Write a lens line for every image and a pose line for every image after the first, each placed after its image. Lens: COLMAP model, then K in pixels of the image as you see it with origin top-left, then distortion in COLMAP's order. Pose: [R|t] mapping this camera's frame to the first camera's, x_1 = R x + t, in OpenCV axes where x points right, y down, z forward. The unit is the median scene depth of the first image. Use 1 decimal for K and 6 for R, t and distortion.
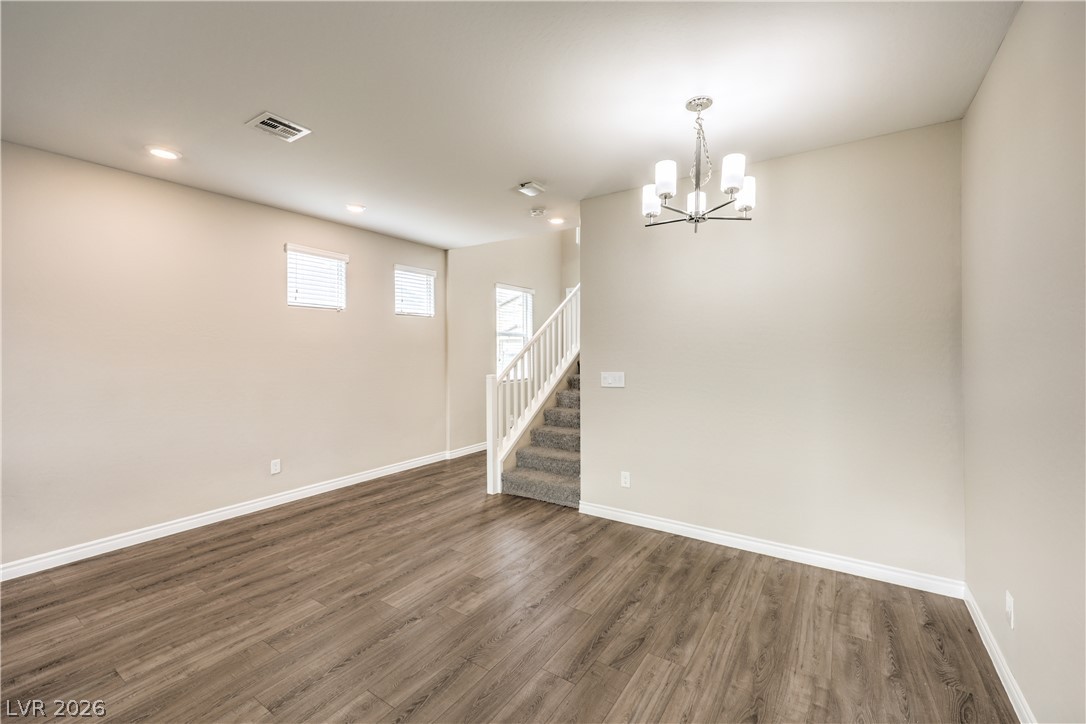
lens RADIAL K [[447.6, 0, 553.4], [0, 447.6, 350.3], [0, 0, 1]] dist [0.001555, 0.000362]
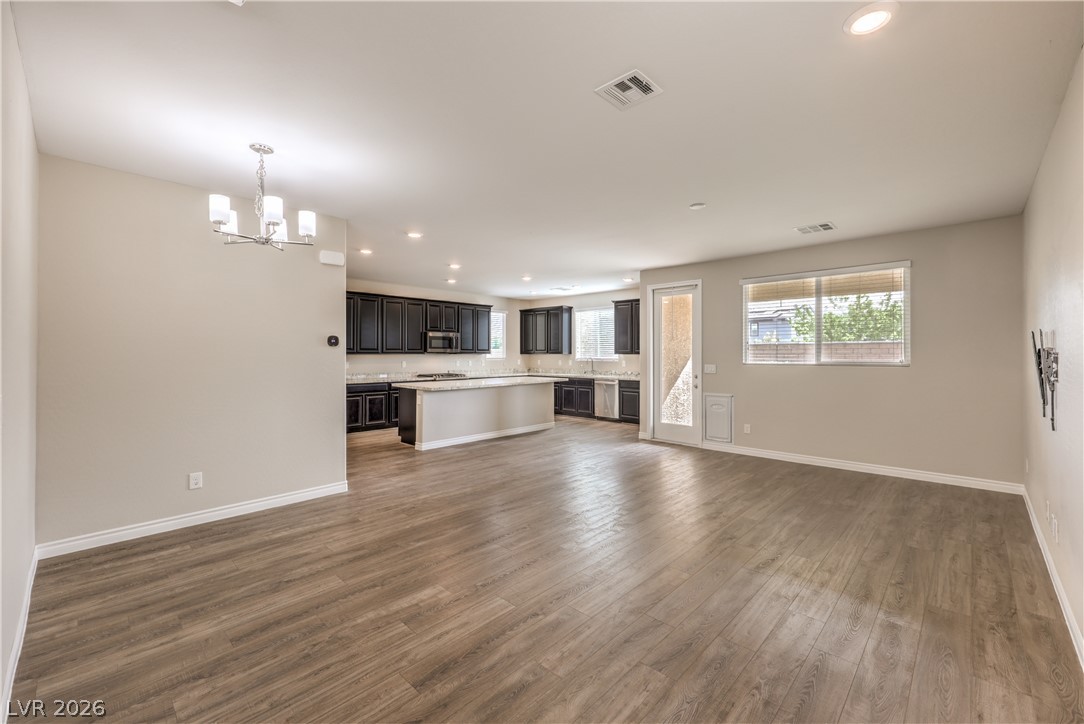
lens RADIAL K [[446.8, 0, 547.0], [0, 446.8, 353.7], [0, 0, 1]] dist [0.001555, 0.000362]
pose [[-0.983038, 0.004303, 0.183352, -0.525541], [0.004136, 0.999991, -0.001293, 0.016855], [-0.183356, -0.000512, -0.983046, 1.610139]]
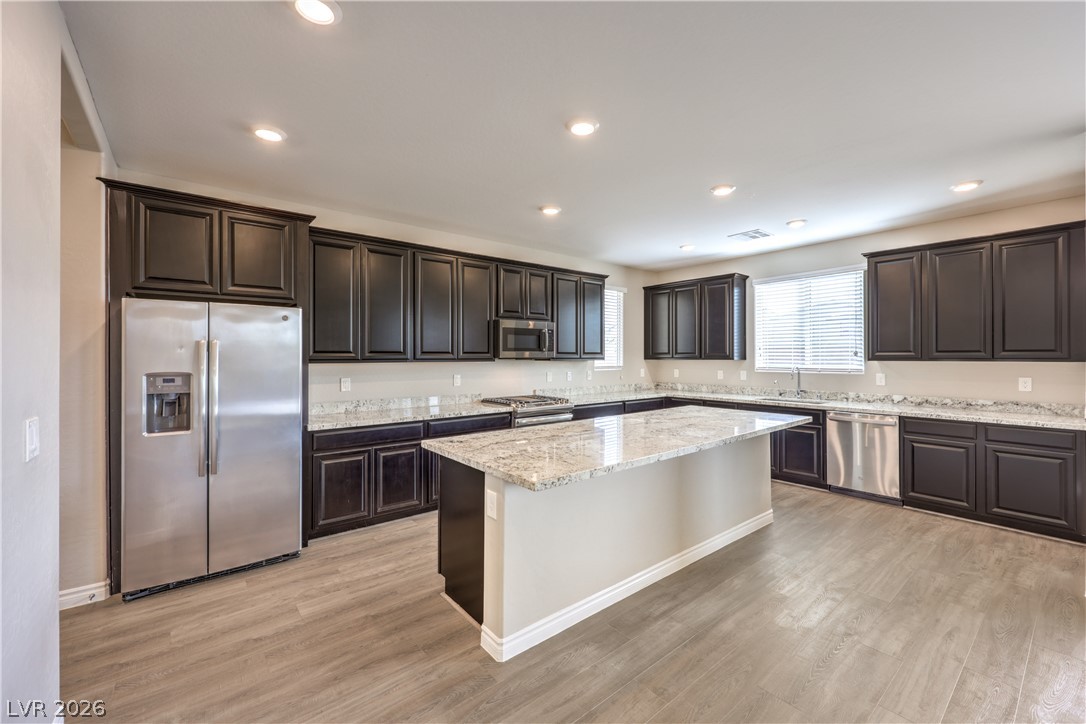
lens RADIAL K [[447.6, 0, 547.0], [0, 447.6, 354.1], [0, 0, 1]] dist [0.001555, 0.000362]
pose [[-0.952162, 0.009986, 0.305430, 0.159762], [0.007495, 0.999928, -0.009327, 0.002285], [-0.305501, -0.006591, -0.952169, 0.287326]]
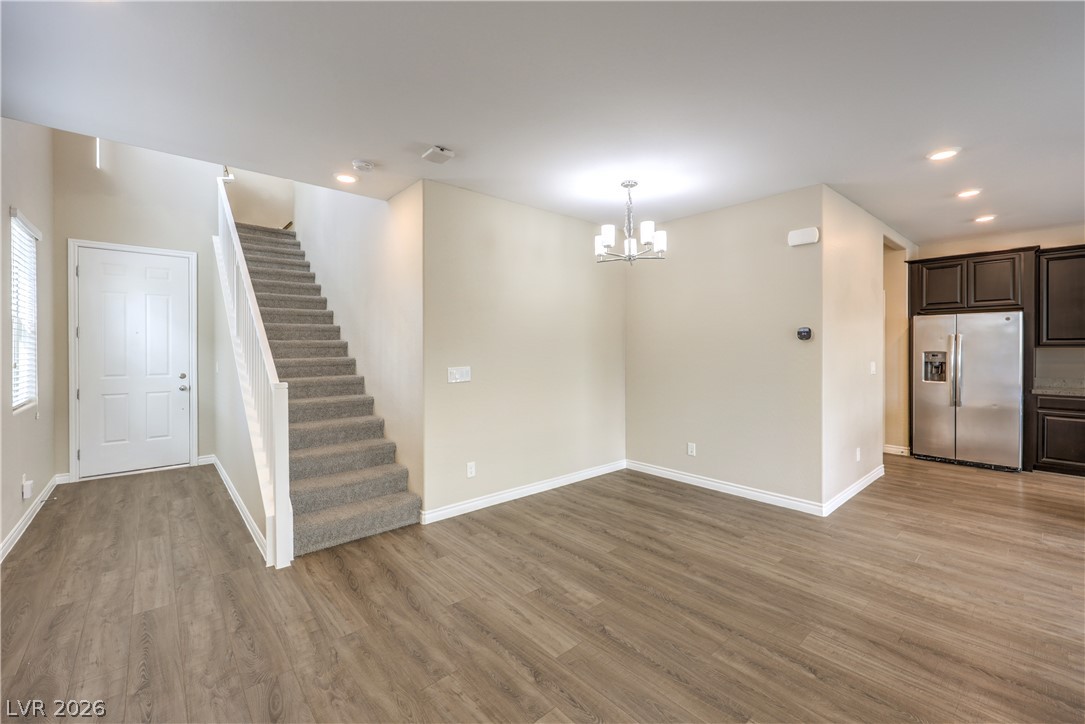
lens RADIAL K [[447.2, 0, 550.3], [0, 447.2, 353.3], [0, 0, 1]] dist [0.001555, 0.000362]
pose [[0.262548, -0.010620, 0.964860, -0.957083], [0.002175, 0.999943, 0.010415, 0.010804], [-0.964916, -0.000636, 0.262557, 0.671422]]
